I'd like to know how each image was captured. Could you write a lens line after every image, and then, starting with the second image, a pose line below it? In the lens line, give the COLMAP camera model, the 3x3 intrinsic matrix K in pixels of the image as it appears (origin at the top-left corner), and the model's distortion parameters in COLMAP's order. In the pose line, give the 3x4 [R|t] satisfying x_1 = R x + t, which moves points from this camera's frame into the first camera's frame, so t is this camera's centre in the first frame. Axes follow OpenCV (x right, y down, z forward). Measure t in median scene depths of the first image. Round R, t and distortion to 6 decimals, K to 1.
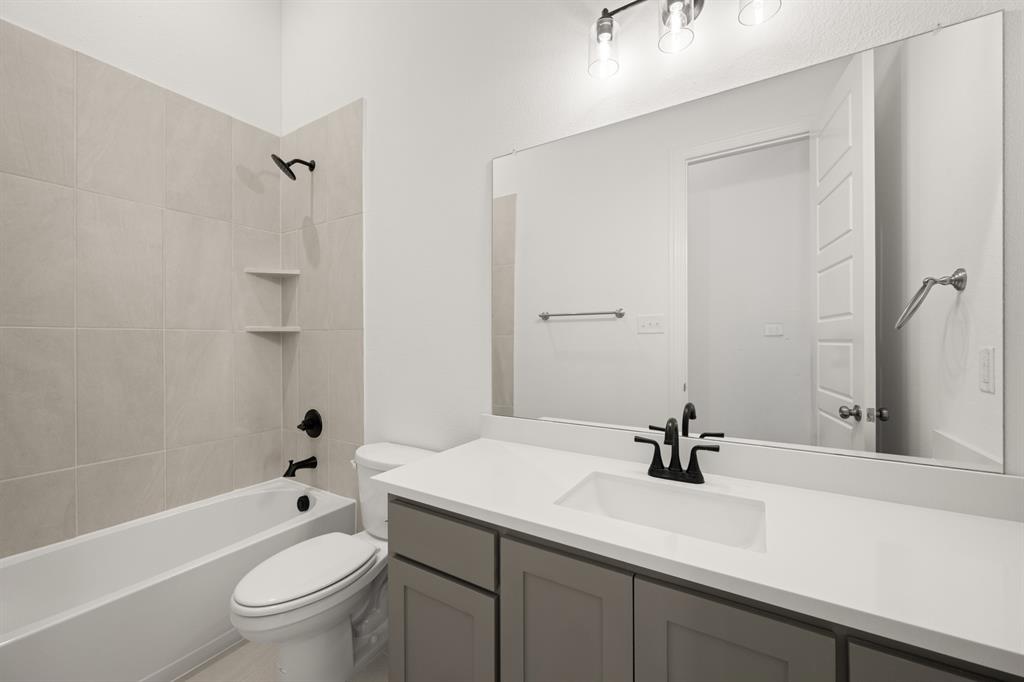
lens RADIAL K [[412.4, 0, 512.0], [0, 412.4, 341.0], [0, 0, 1]] dist [-0.000873, -0.000175]
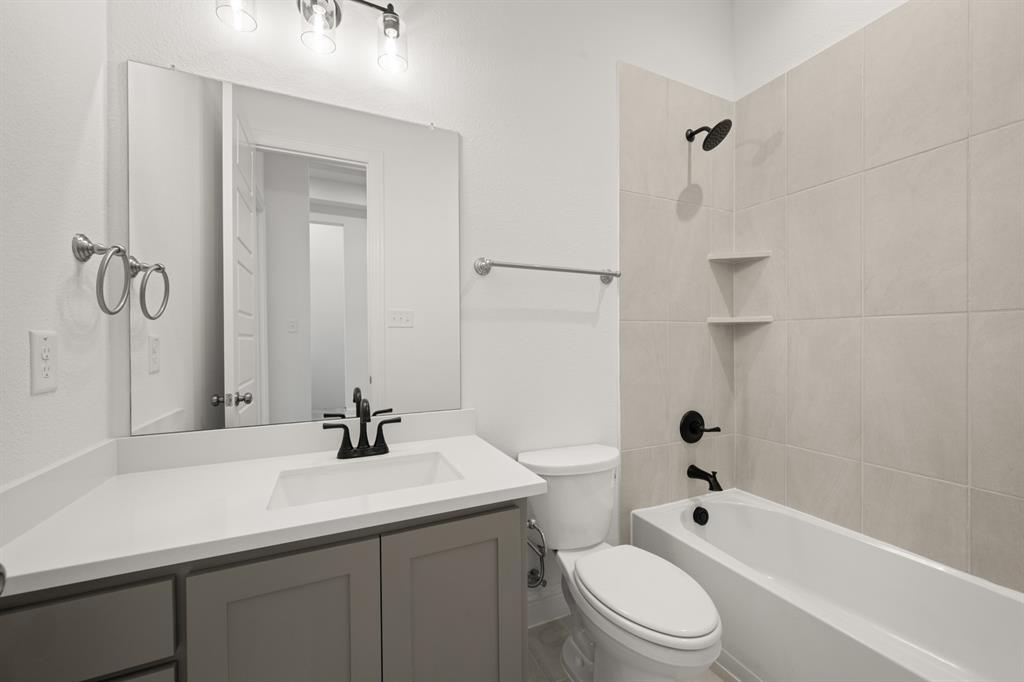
lens RADIAL K [[412.4, 0, 512.0], [0, 412.4, 341.0], [0, 0, 1]] dist [-0.000873, -0.000175]
pose [[0.572089, -0.016720, 0.820021, -0.300815], [0.004074, 0.999838, 0.017544, 0.003639], [-0.820182, -0.006695, 0.572064, 0.028087]]
